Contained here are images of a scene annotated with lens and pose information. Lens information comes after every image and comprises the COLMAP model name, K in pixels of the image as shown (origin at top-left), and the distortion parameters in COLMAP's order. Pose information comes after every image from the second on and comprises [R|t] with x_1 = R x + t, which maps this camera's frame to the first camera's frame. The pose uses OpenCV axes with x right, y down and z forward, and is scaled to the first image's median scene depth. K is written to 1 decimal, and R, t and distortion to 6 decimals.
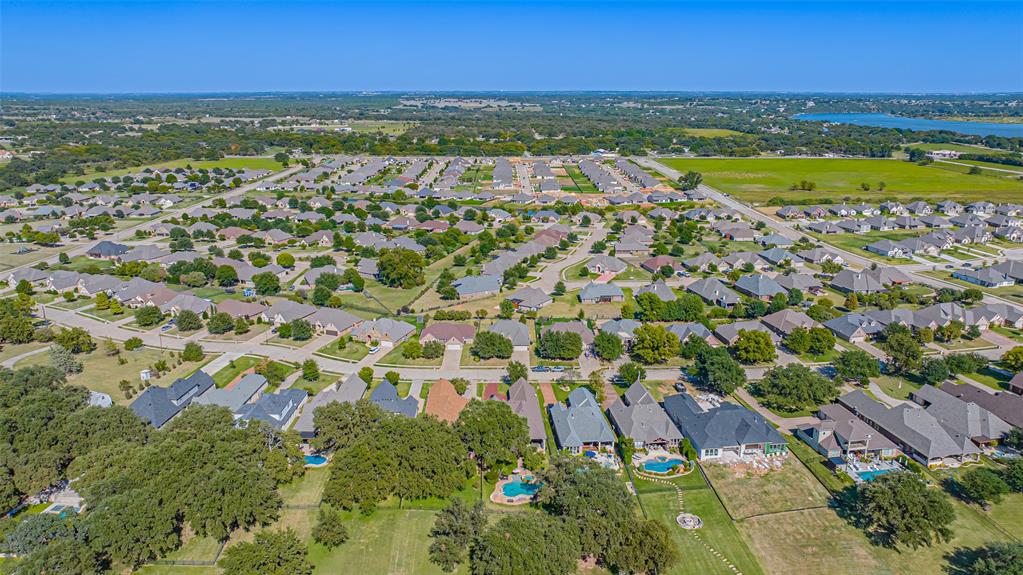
lens RADIAL K [[712.6, 0, 511.5], [0, 712.6, 287.5], [0, 0, 1]] dist [-0.032290, 0.025874]
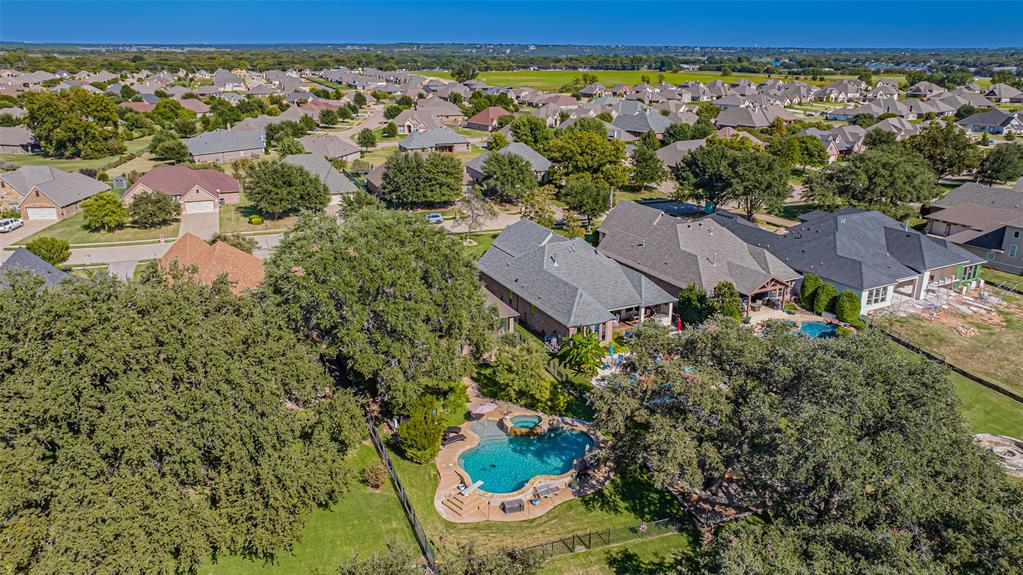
lens RADIAL K [[712.6, 0, 511.5], [0, 712.6, 287.5], [0, 0, 1]] dist [-0.032290, 0.025874]
pose [[0.930139, -0.111814, 0.349769, -0.034834], [0.092495, 0.993142, 0.071515, 0.072664], [-0.355366, -0.034167, 0.934102, 0.278599]]
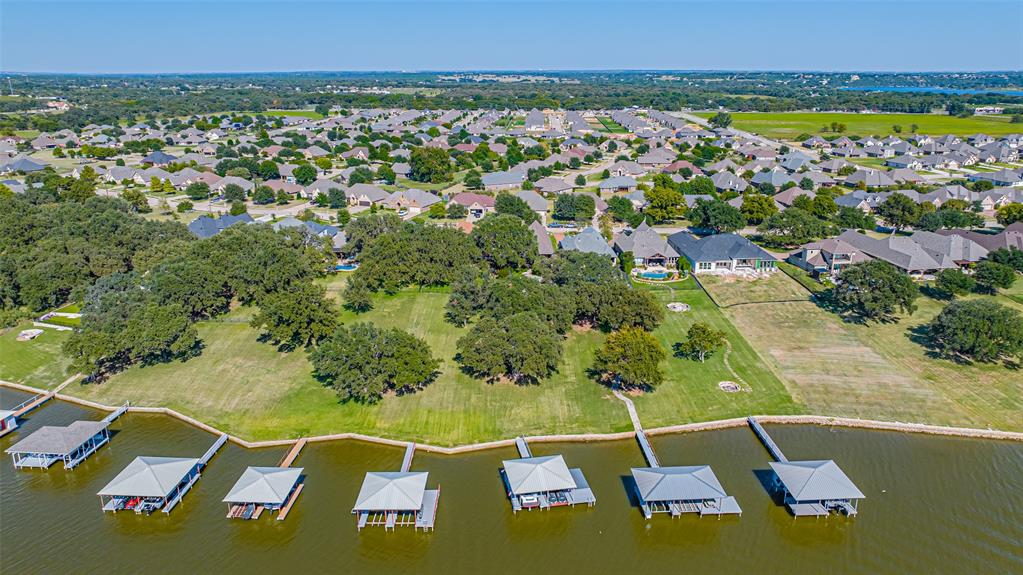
lens RADIAL K [[712.6, 0, 511.5], [0, 712.6, 287.5], [0, 0, 1]] dist [-0.032290, 0.025874]
pose [[0.998591, 0.014755, -0.050965, 0.016901], [-0.013553, 0.999623, 0.023862, 0.101252], [0.051297, -0.023137, 0.998415, -0.044043]]
